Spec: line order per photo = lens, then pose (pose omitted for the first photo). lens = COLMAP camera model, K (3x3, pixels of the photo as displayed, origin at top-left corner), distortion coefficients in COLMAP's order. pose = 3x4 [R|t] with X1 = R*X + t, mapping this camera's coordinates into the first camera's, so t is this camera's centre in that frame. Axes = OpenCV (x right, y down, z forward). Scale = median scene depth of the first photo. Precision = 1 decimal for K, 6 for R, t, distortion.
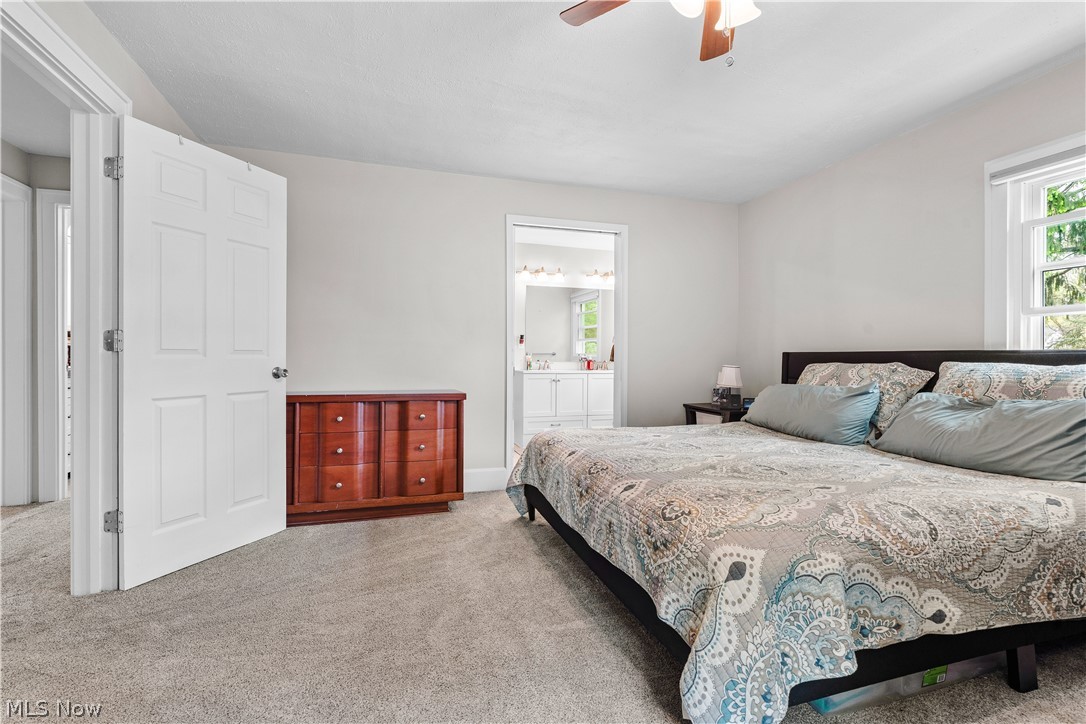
lens RADIAL K [[498.9, 0, 542.0], [0, 498.9, 357.8], [0, 0, 1]] dist [0.004917, 0.001555]
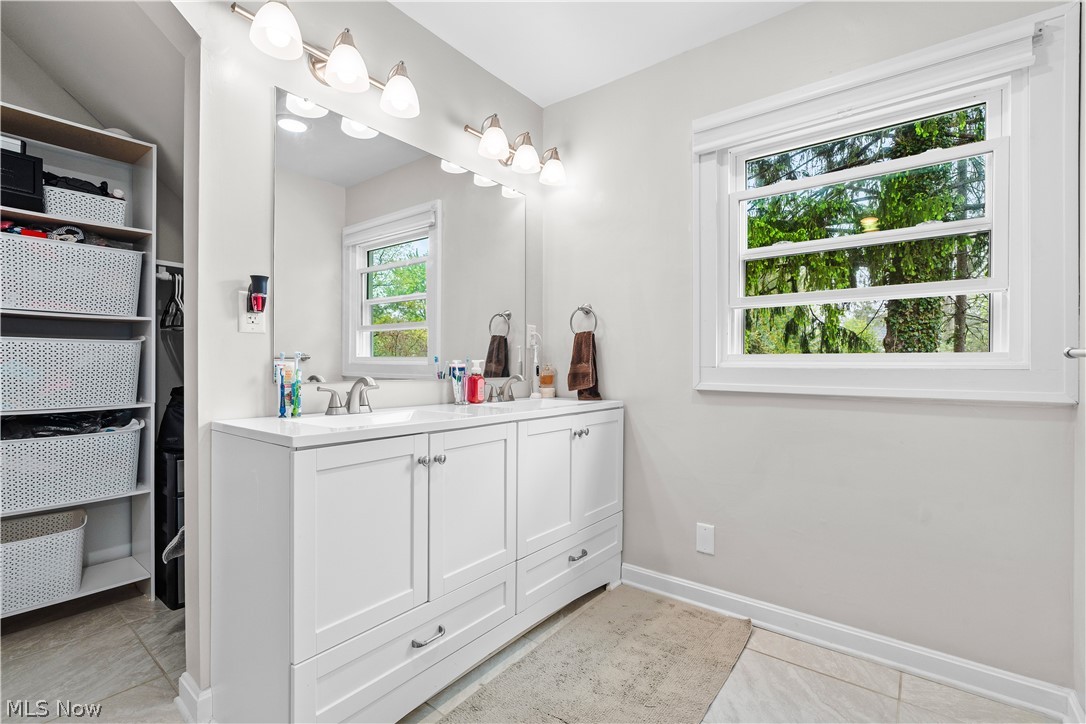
lens RADIAL K [[498.9, 0, 546.0], [0, 498.9, 365.4], [0, 0, 1]] dist [0.004917, 0.001555]
pose [[0.829804, 0.000997, 0.558054, -0.059489], [0.003018, 0.999976, -0.006275, -0.000574], [-0.558046, 0.006891, 0.829781, 0.716176]]
